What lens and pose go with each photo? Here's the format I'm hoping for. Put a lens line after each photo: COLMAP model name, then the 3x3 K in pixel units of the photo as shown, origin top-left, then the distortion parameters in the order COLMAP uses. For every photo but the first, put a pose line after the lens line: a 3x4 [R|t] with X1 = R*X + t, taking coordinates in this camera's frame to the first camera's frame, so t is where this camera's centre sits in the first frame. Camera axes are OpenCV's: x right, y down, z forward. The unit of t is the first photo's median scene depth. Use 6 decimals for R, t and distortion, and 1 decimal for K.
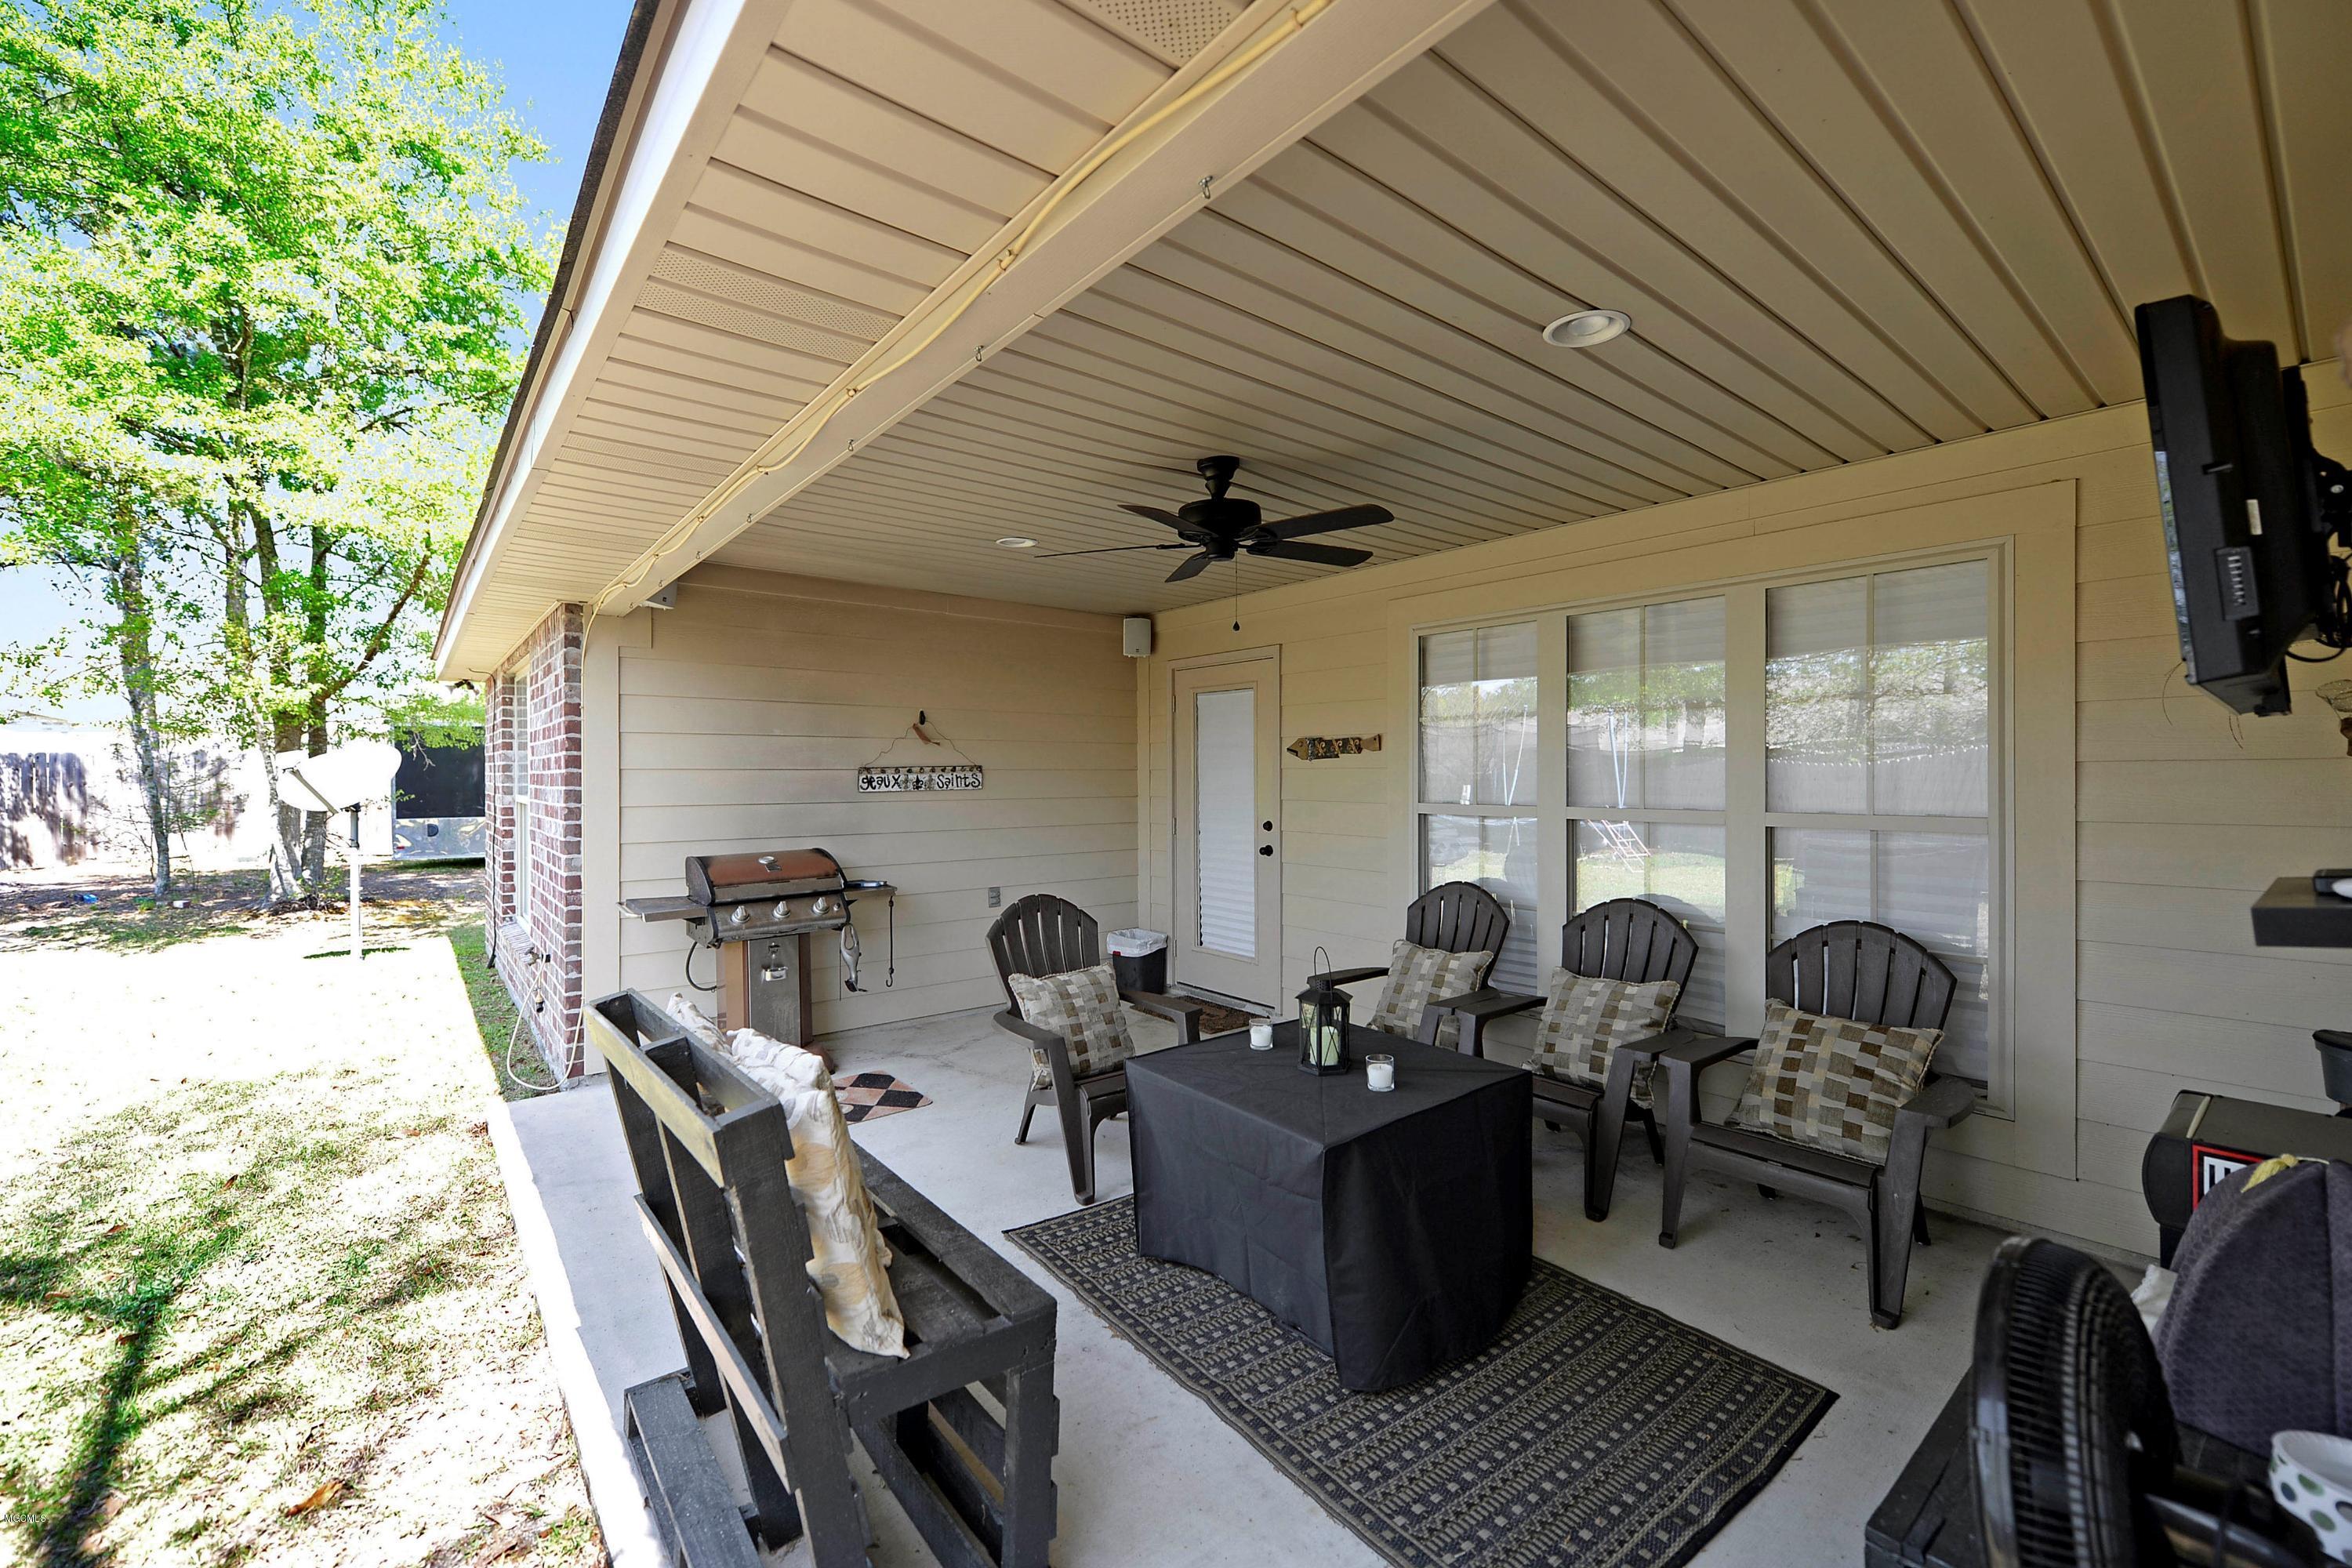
lens RADIAL K [[955.9, 0, 1139.7], [0, 955.9, 748.1], [0, 0, 1]] dist [0.000570, 0.000052]
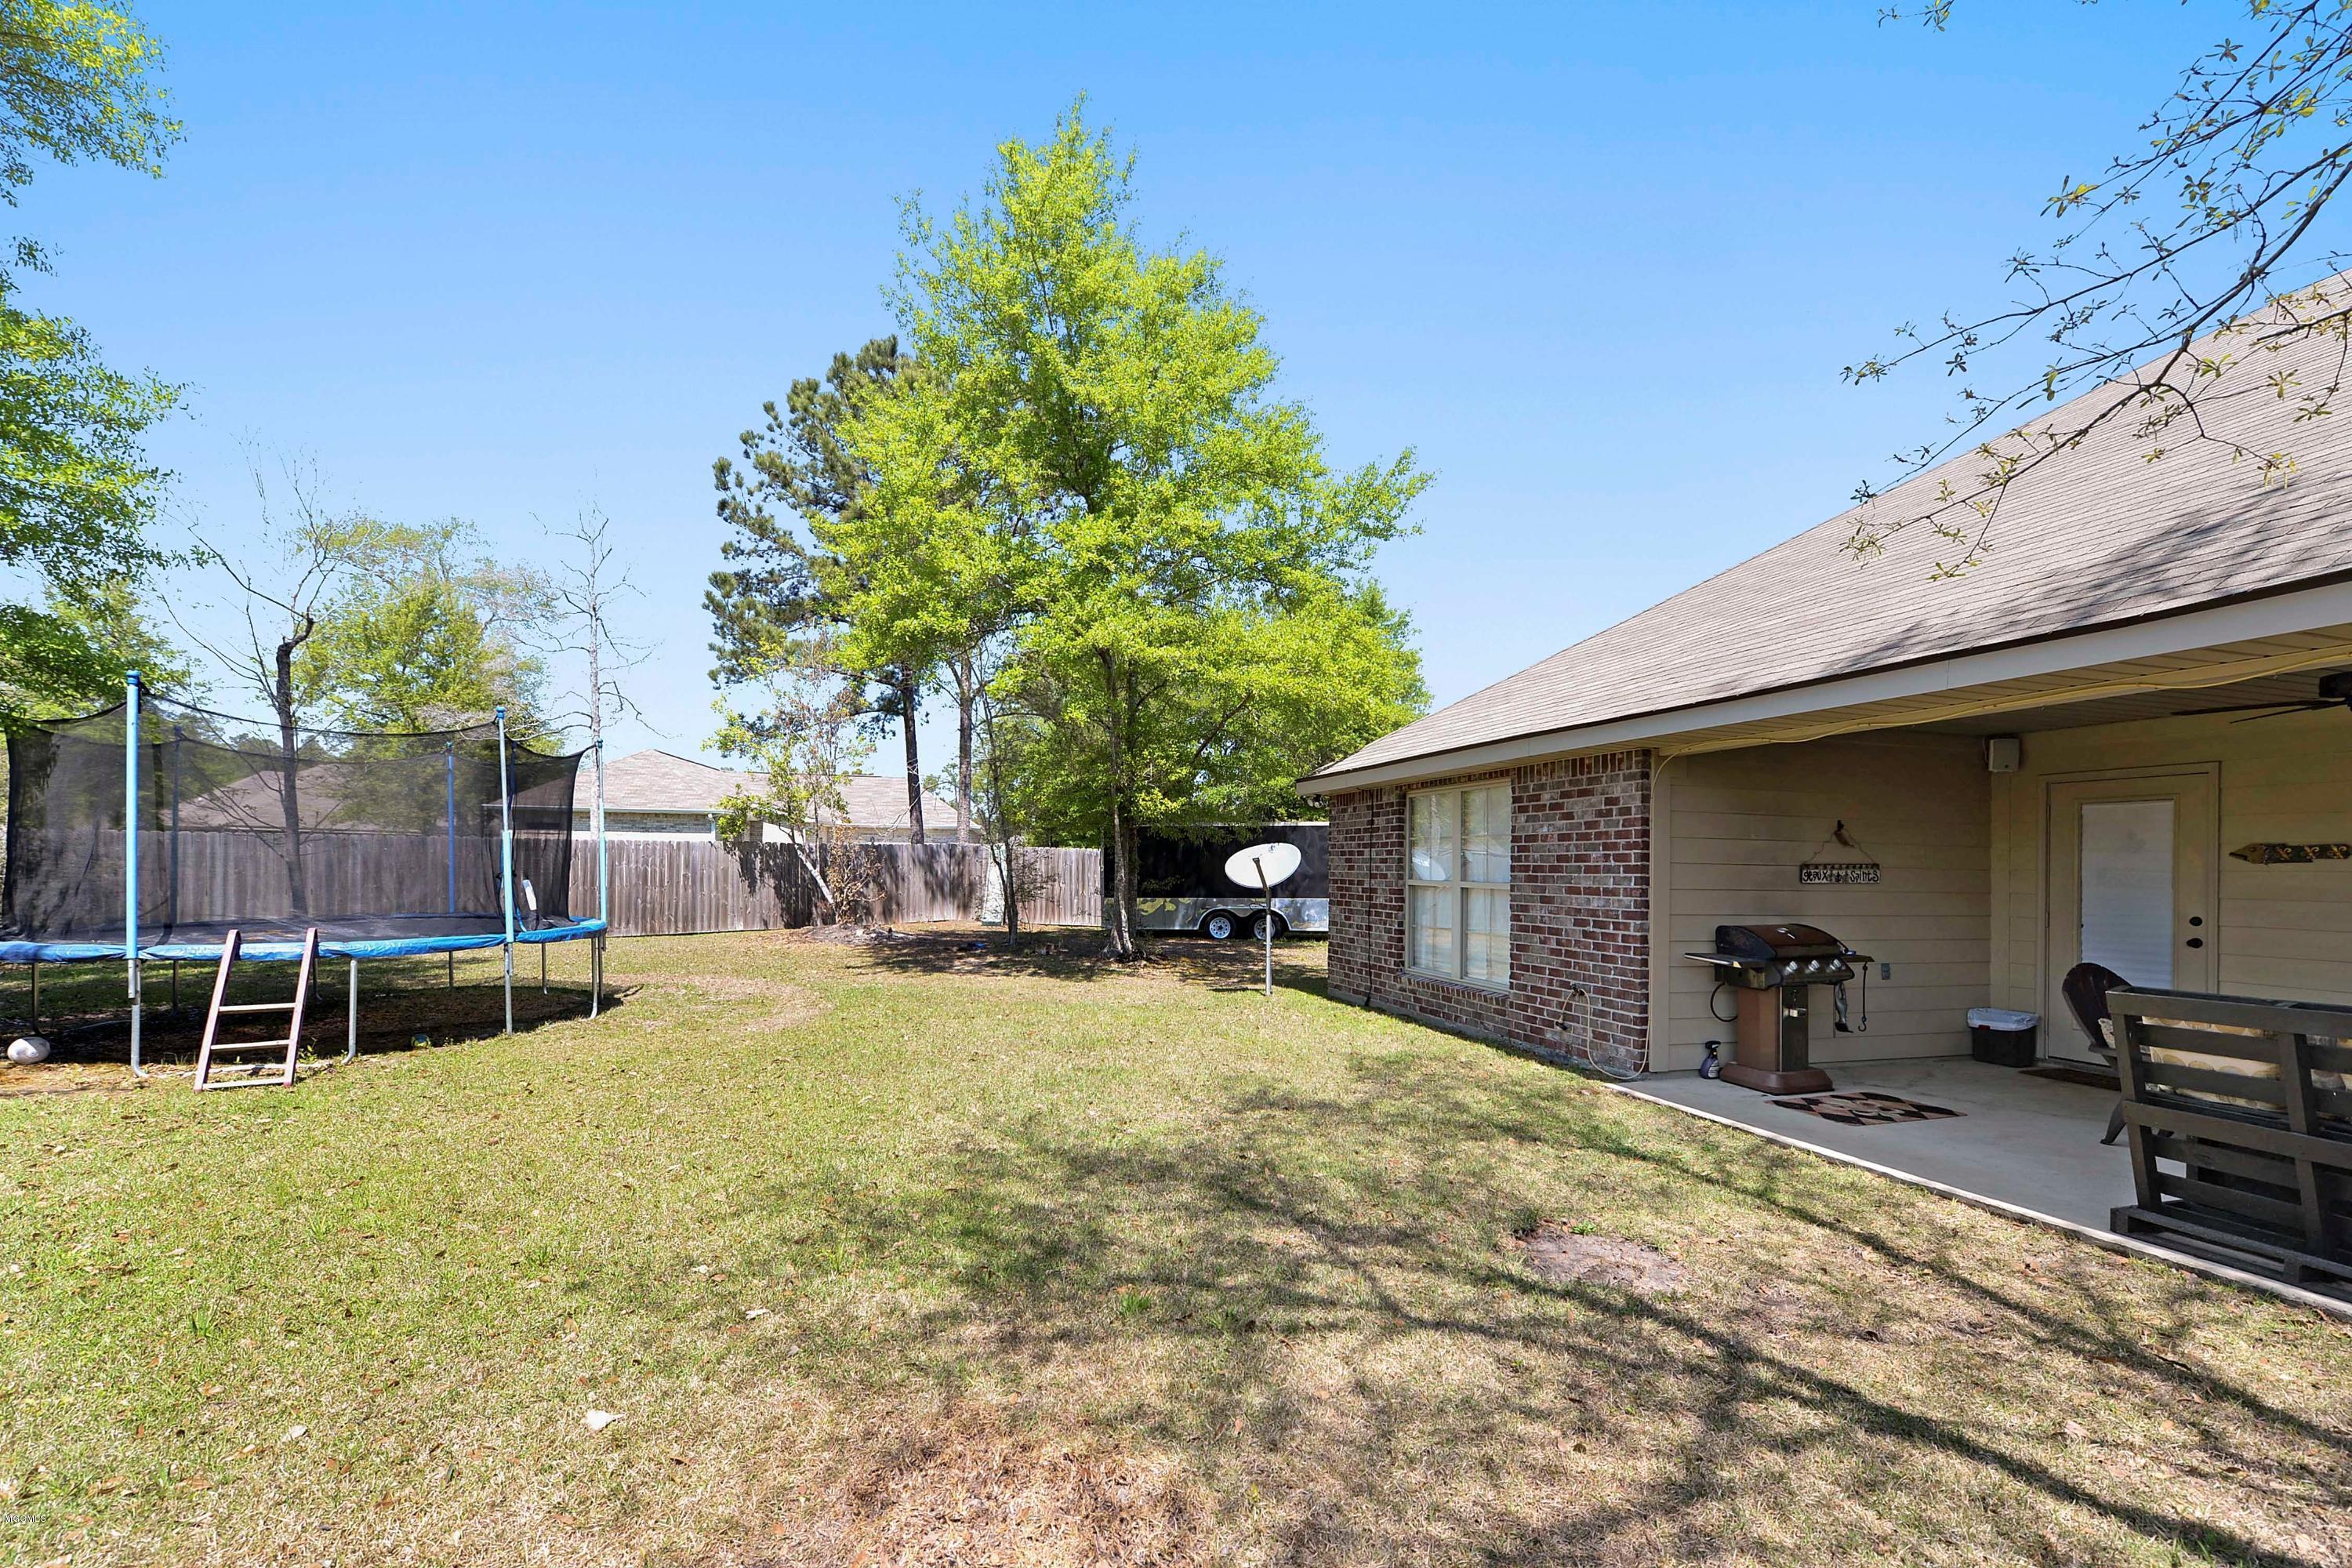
lens RADIAL K [[964.9, 0, 1170.6], [0, 964.9, 859.6], [0, 0, 1]] dist [0.000503, -0.000008]
pose [[0.930583, 0.013820, -0.365821, -0.606070], [-0.007868, 0.999811, 0.017757, -0.002500], [0.365998, -0.013646, 0.930516, -0.532360]]
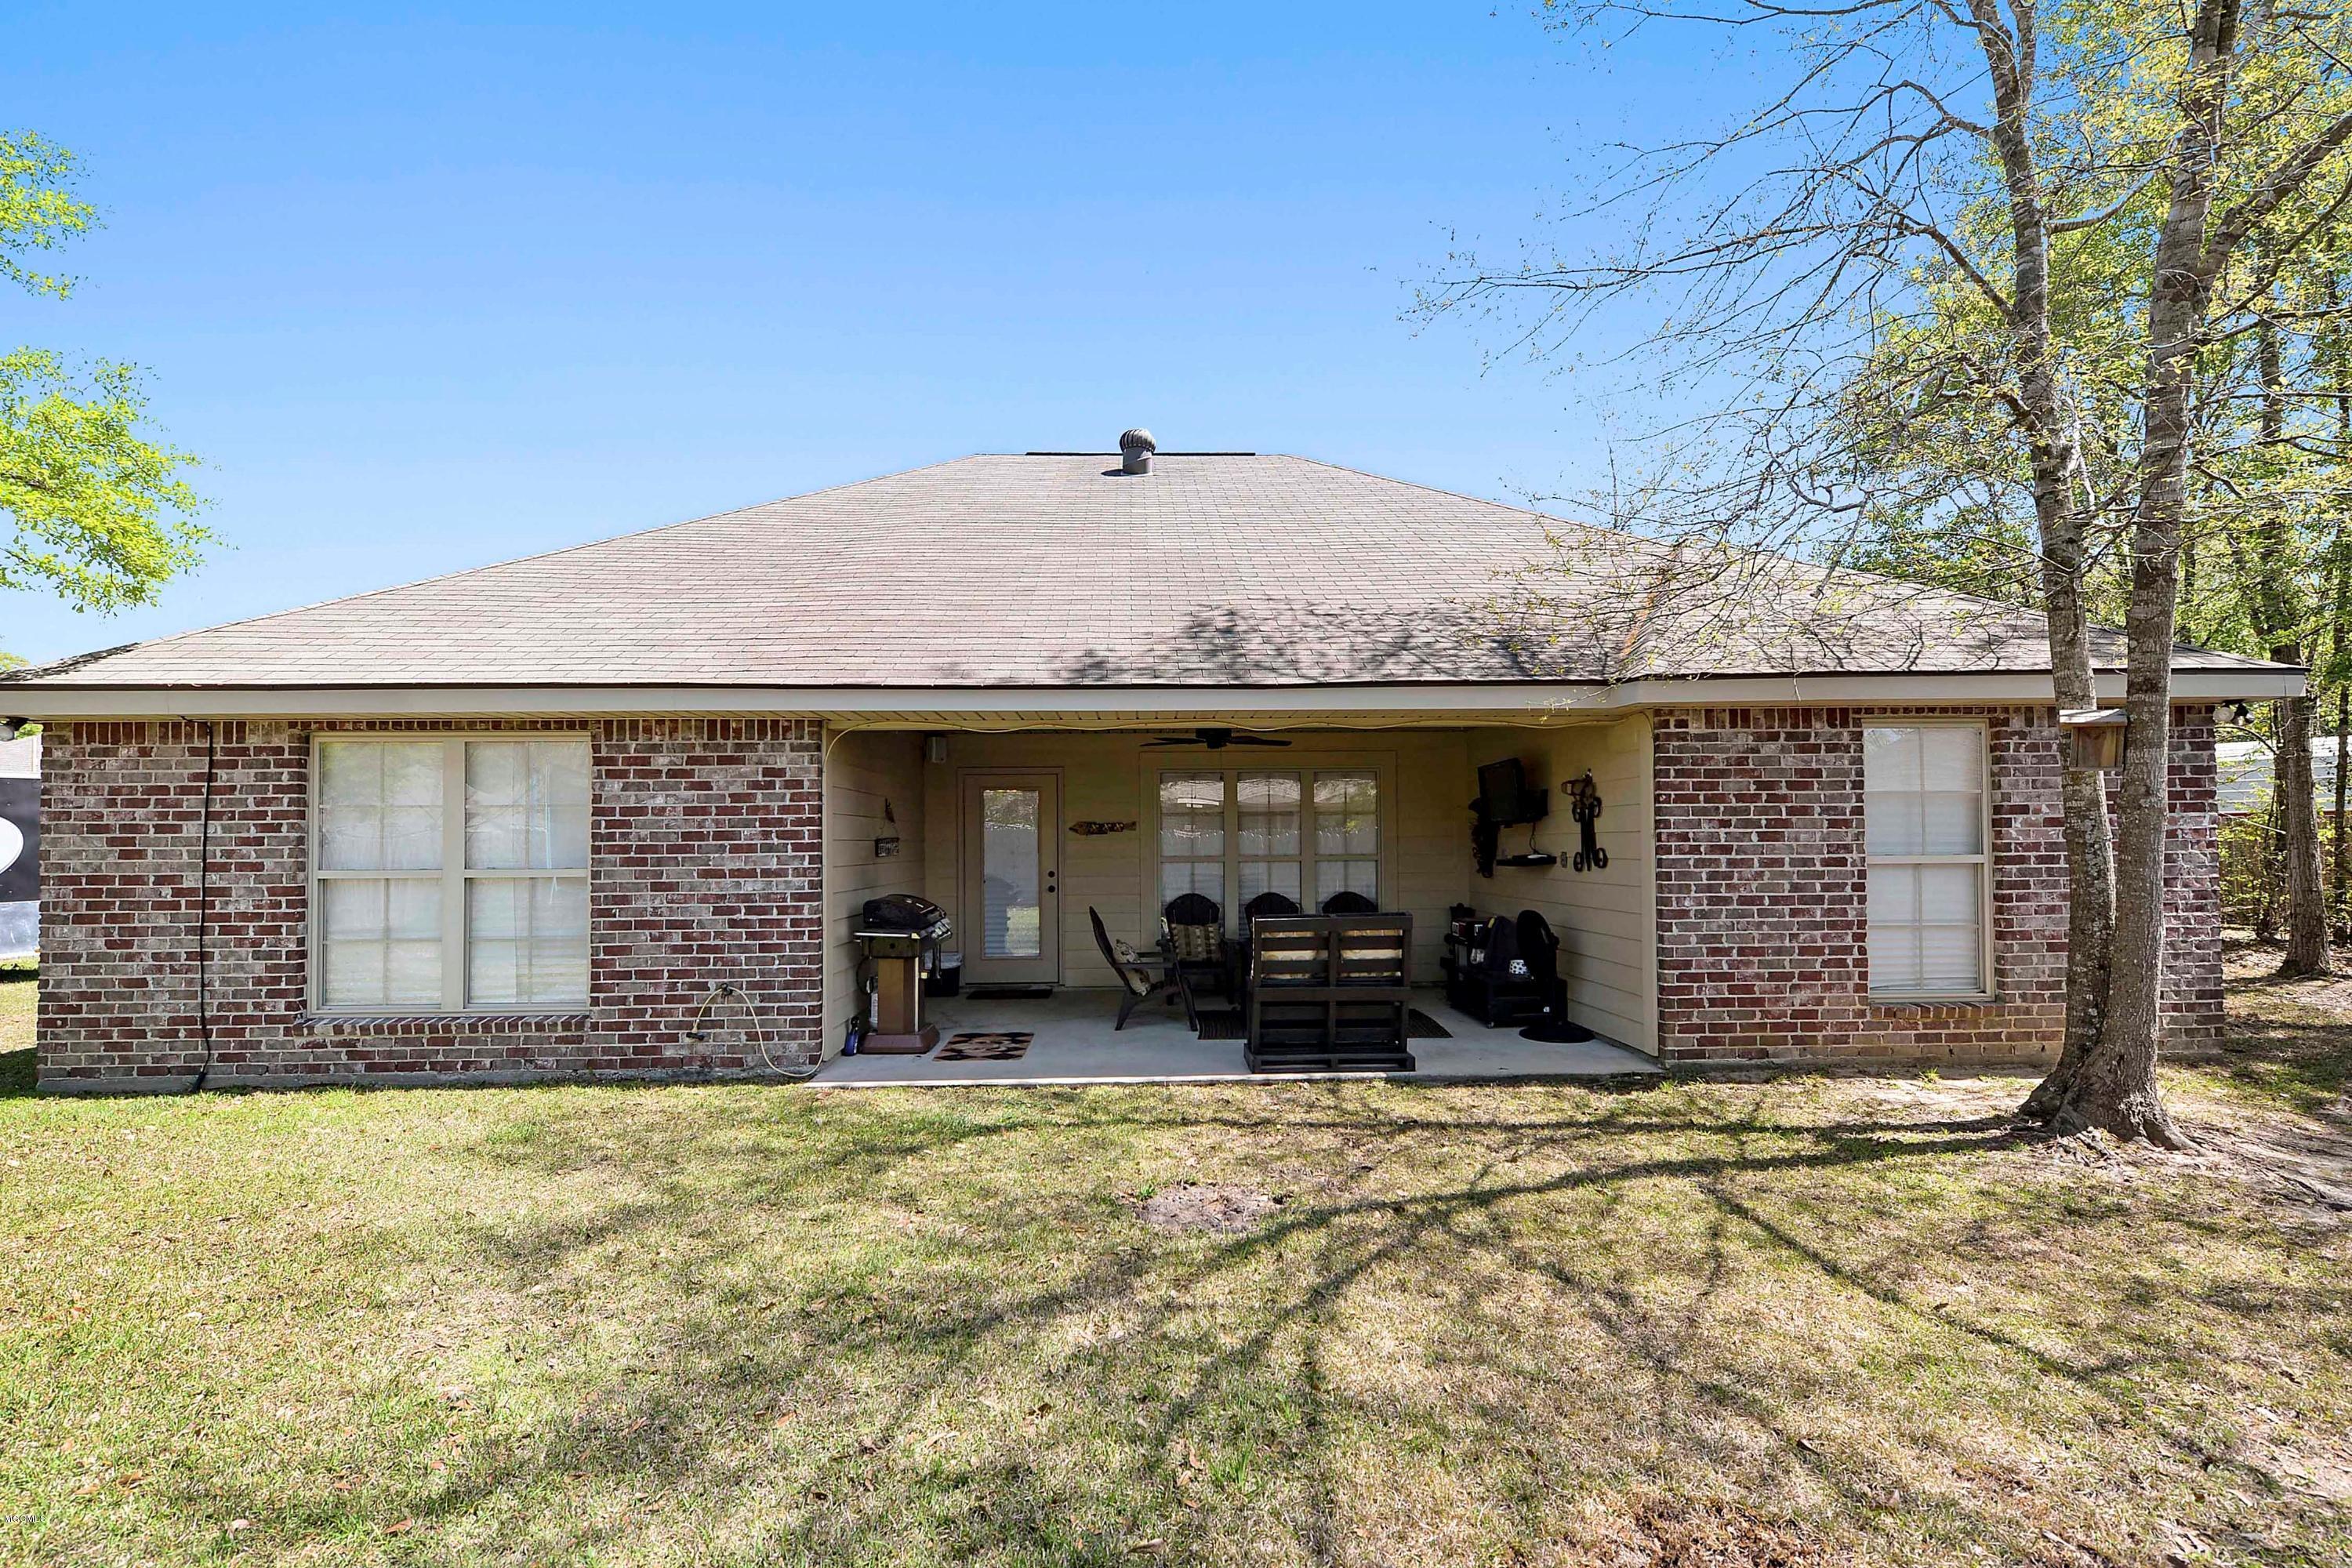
lens RADIAL K [[1019.8, 0, 1171.4], [0, 1019.8, 813.0], [0, 0, 1]] dist [-0.000435, -0.000944]
pose [[0.587040, 0.021228, 0.809279, -1.242265], [-0.014535, 0.999771, -0.015682, -0.001050], [-0.809427, -0.002557, 0.587215, -0.226662]]
